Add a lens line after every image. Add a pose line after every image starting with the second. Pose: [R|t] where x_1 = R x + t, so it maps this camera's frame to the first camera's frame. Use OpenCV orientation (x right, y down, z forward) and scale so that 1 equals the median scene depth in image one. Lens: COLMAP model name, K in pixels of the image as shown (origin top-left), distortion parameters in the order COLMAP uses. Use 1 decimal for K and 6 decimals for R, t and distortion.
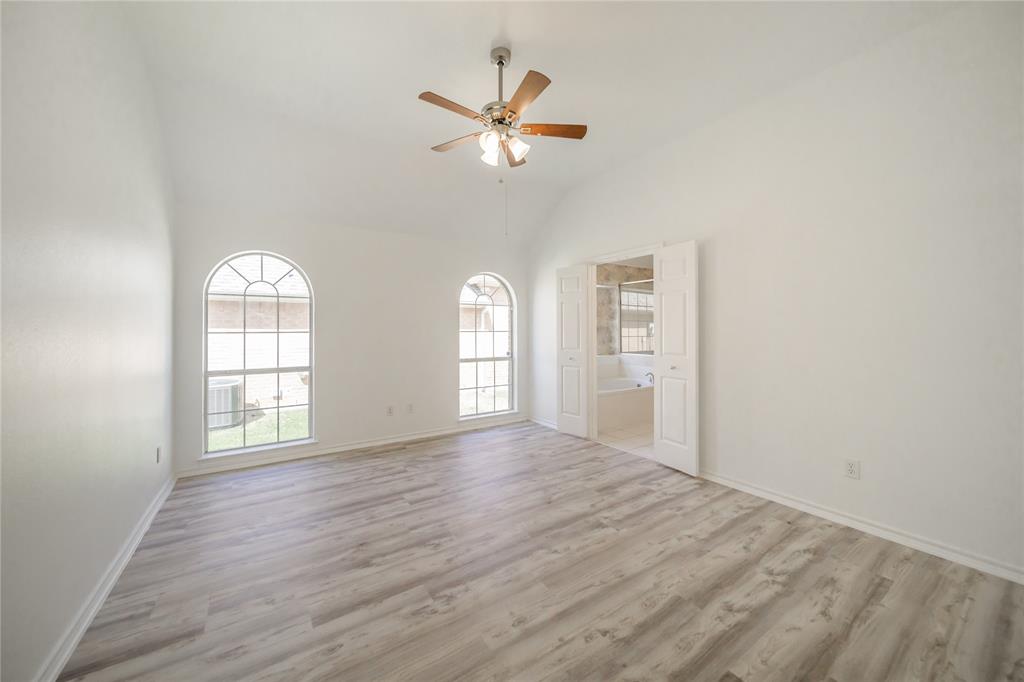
lens RADIAL K [[359.3, 0, 510.4], [0, 359.3, 335.1], [0, 0, 1]] dist [-0.001758, -0.000163]
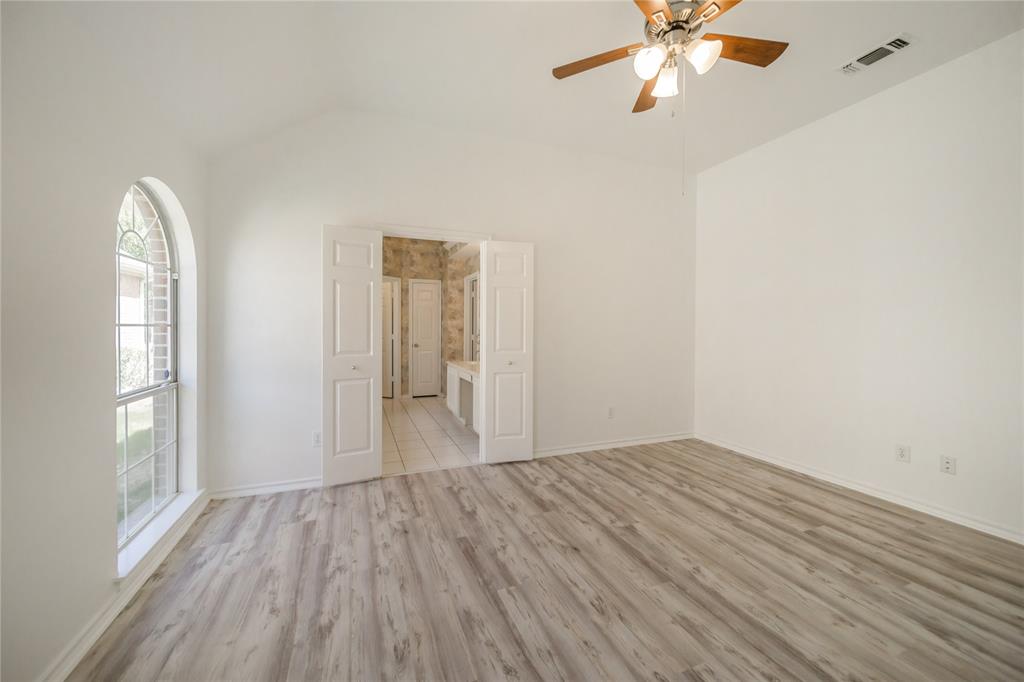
lens RADIAL K [[369.5, 0, 474.9], [0, 369.5, 339.6], [0, 0, 1]] dist [-0.001580, -0.000393]
pose [[0.257299, -0.030430, 0.965852, -0.707765], [0.006522, 0.999536, 0.029754, -0.007989], [-0.966310, -0.001356, 0.257379, 1.020374]]
